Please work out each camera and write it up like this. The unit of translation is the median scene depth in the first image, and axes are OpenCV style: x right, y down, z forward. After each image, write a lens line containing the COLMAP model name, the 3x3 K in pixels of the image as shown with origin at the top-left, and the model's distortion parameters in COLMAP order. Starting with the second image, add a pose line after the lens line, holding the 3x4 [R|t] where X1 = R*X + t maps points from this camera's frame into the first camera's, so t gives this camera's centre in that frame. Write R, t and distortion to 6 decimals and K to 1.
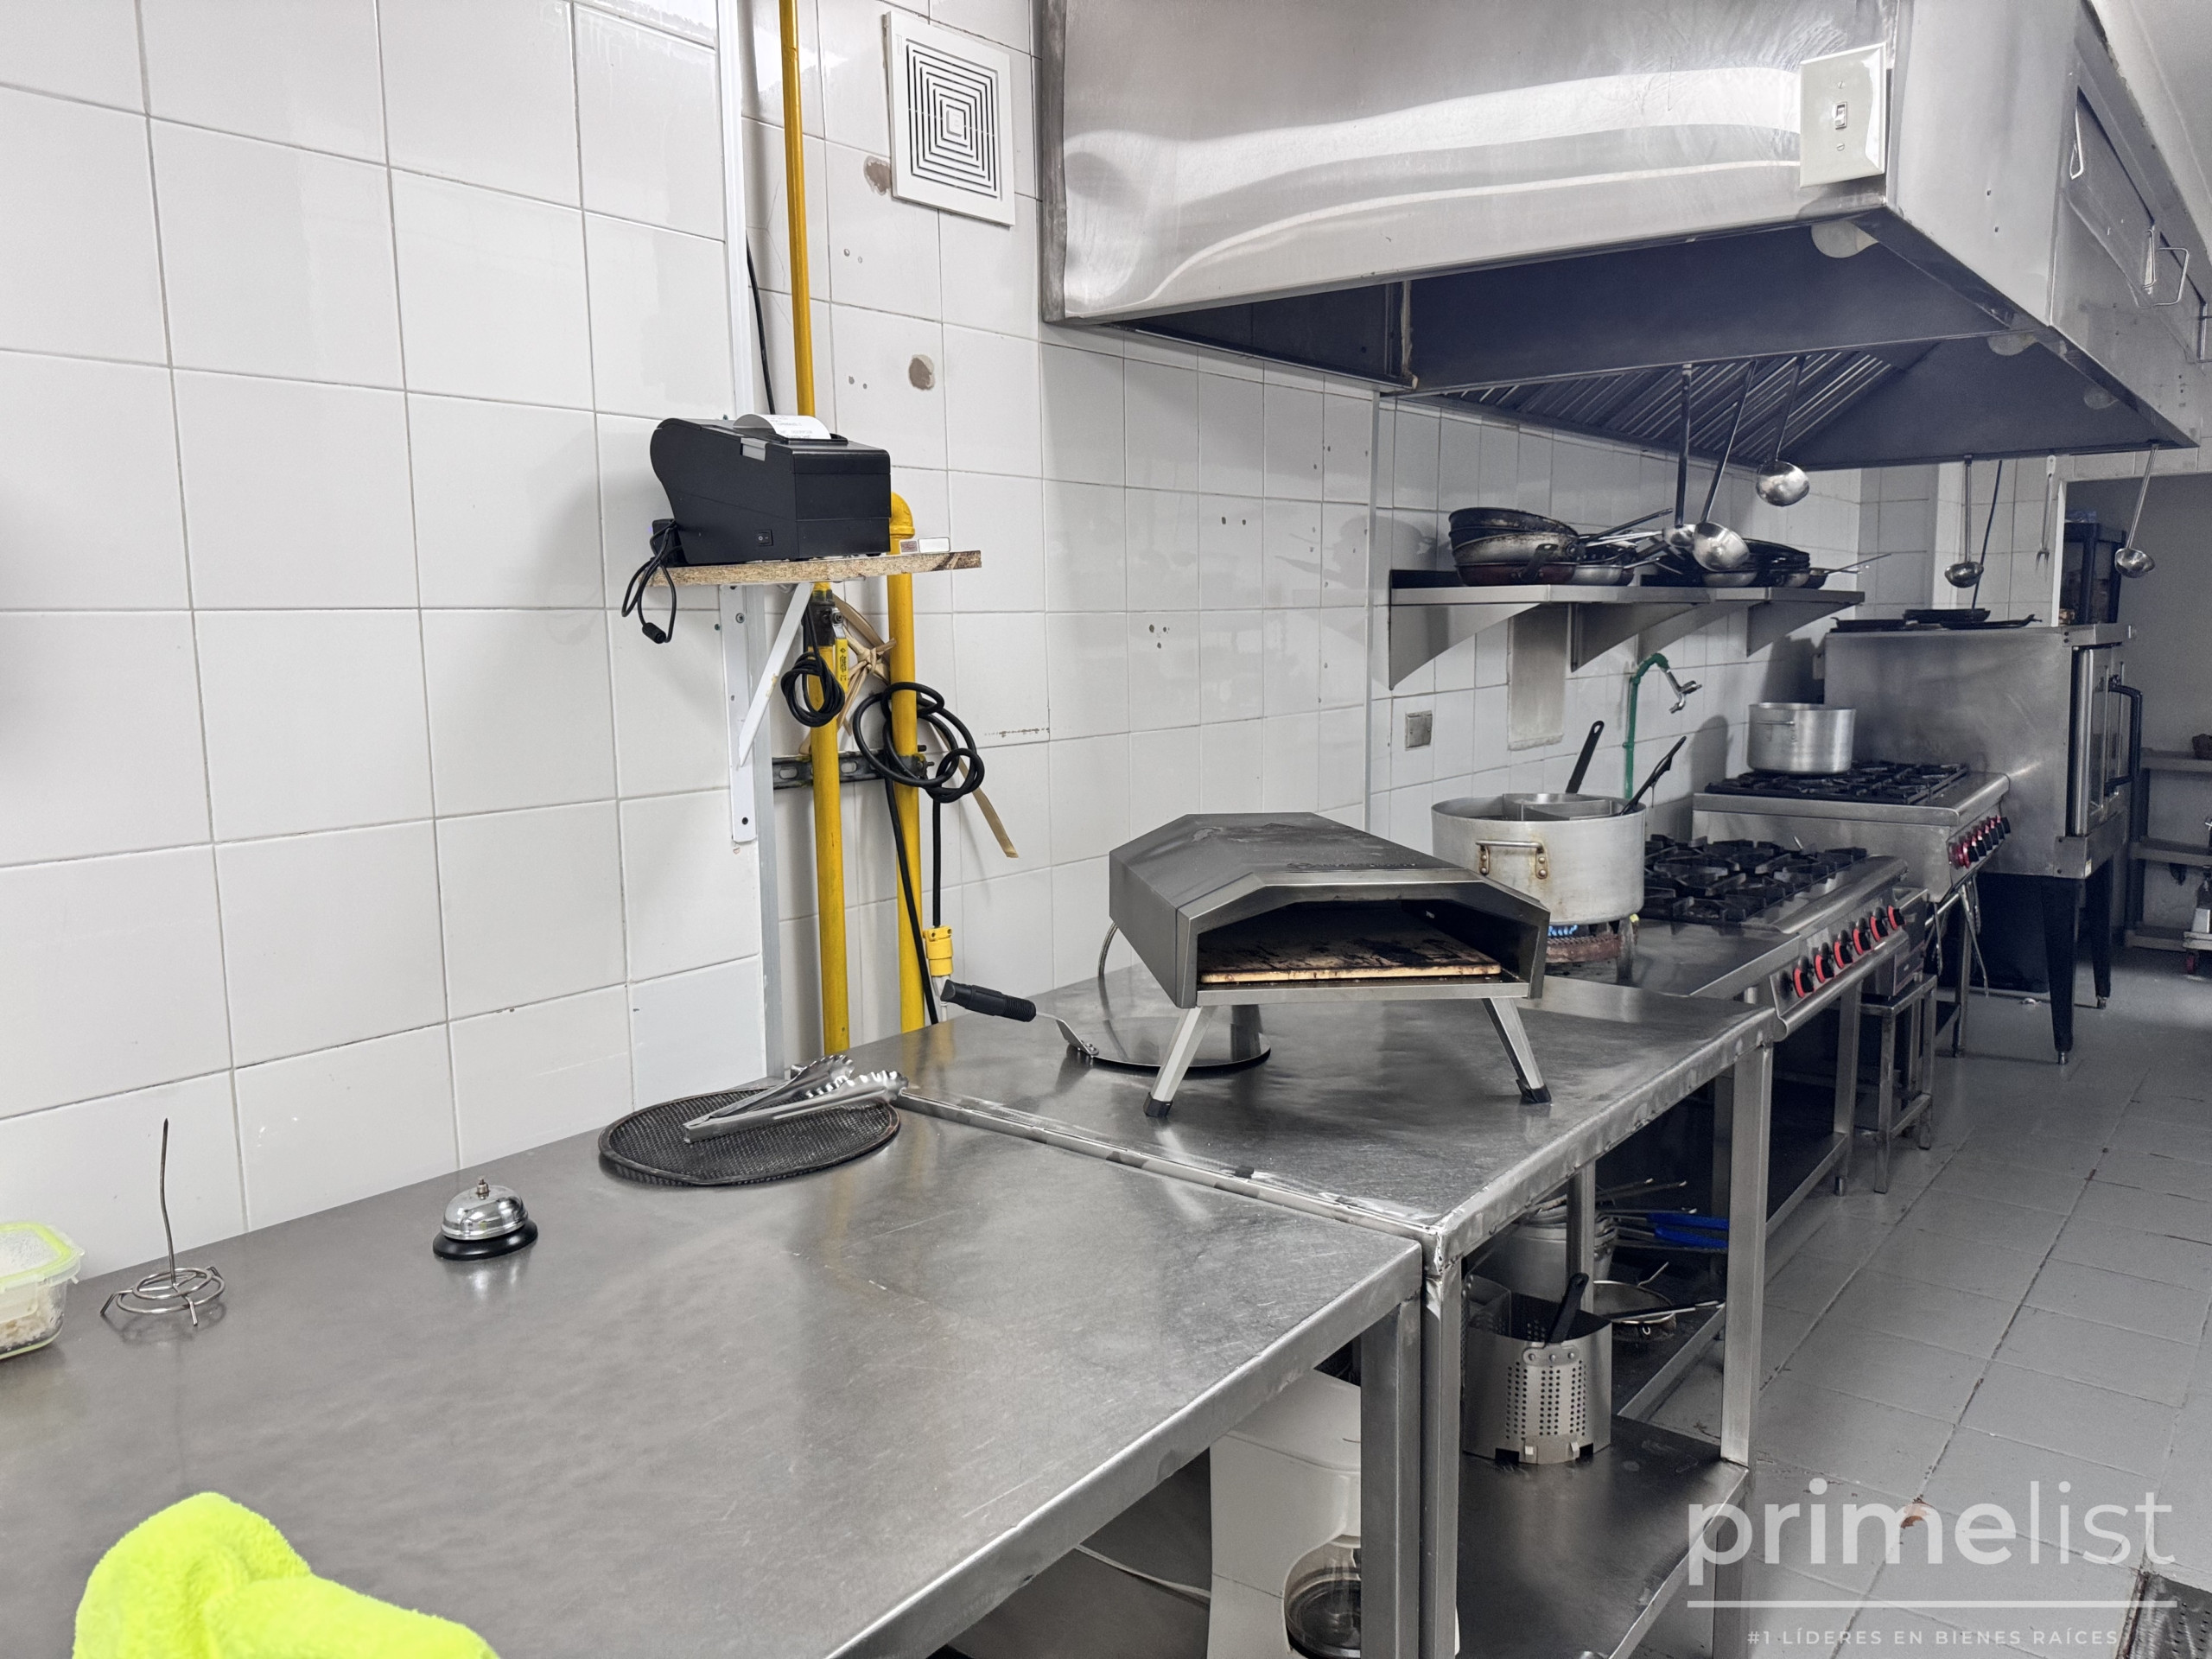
lens RADIAL K [[1563.8, 0, 1129.3], [0, 1563.8, 820.6], [0, 0, 1]] dist [0.039618, -0.035372]
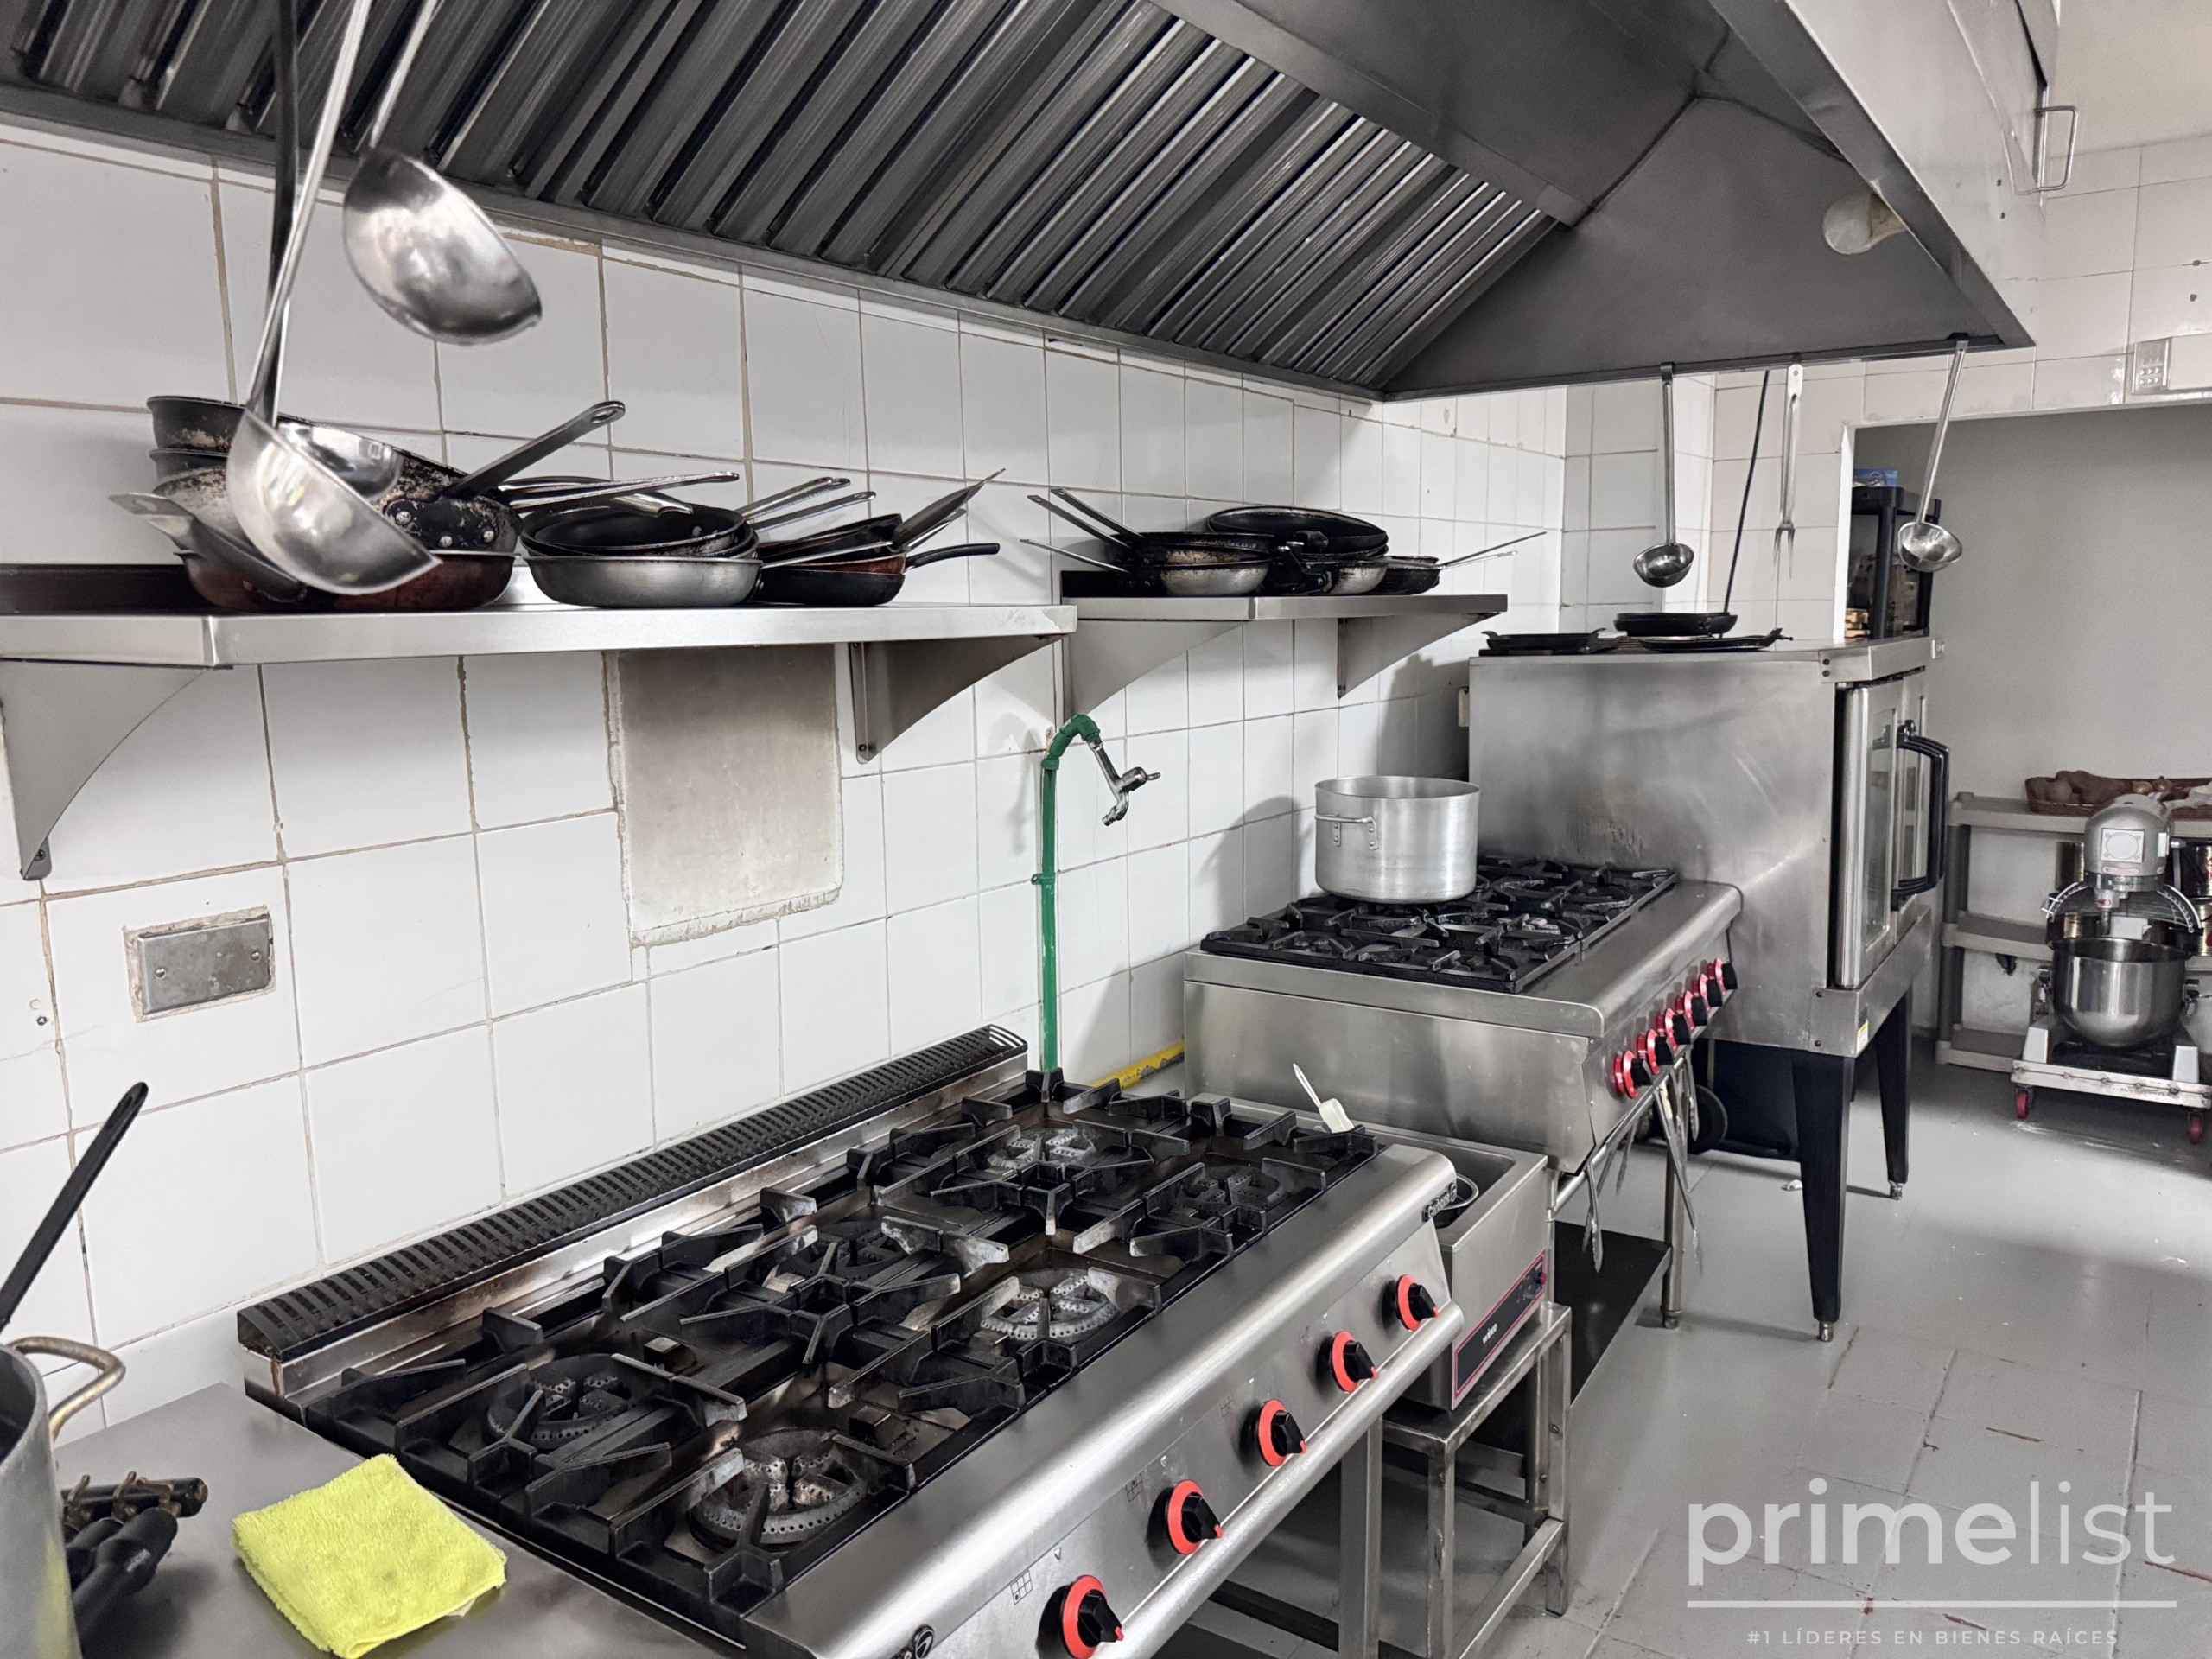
lens RADIAL K [[1563.8, 0, 1115.7], [0, 1563.8, 841.1], [0, 0, 1]] dist [0.039618, -0.035372]
pose [[0.997665, -0.013719, 0.066907, 0.269604], [0.011962, 0.999575, 0.026599, -0.066588], [-0.067244, -0.025737, 0.997405, 0.396417]]
